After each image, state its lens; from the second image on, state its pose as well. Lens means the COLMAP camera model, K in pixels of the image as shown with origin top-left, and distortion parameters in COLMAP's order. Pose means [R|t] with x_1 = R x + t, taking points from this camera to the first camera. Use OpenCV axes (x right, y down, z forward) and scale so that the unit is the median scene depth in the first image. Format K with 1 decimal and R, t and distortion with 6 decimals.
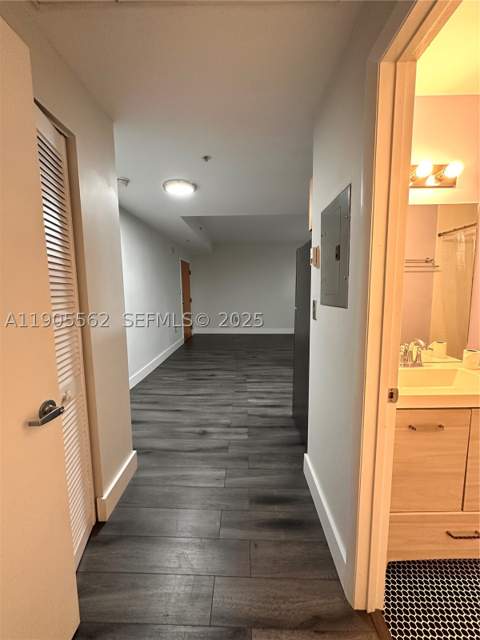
lens RADIAL K [[256.5, 0, 242.1], [0, 256.5, 318.2], [0, 0, 1]] dist [-0.001595, 0.000151]
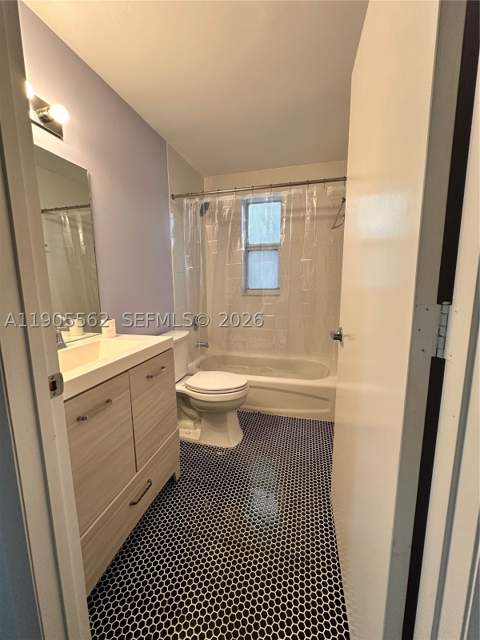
lens RADIAL K [[255.5, 0, 241.6], [0, 255.5, 320.5], [0, 0, 1]] dist [-0.007382, 0.000179]
pose [[0.246816, -0.135208, 0.959584, 0.079252], [0.113490, 0.987438, 0.109941, 0.100058], [-0.962394, 0.081768, 0.259060, 0.296479]]
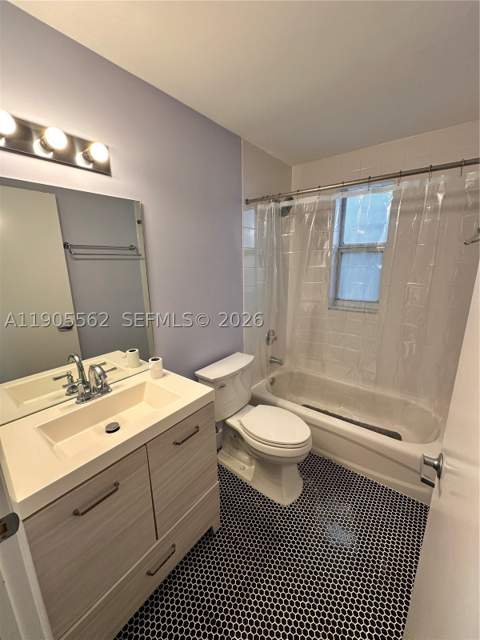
lens RADIAL K [[255.5, 0, 241.6], [0, 255.5, 320.5], [0, 0, 1]] dist [-0.007382, 0.000179]
pose [[0.607215, -0.180755, 0.773704, 0.470110], [0.092574, 0.983242, 0.157054, -0.177145], [-0.789126, -0.023741, 0.613772, 0.190473]]
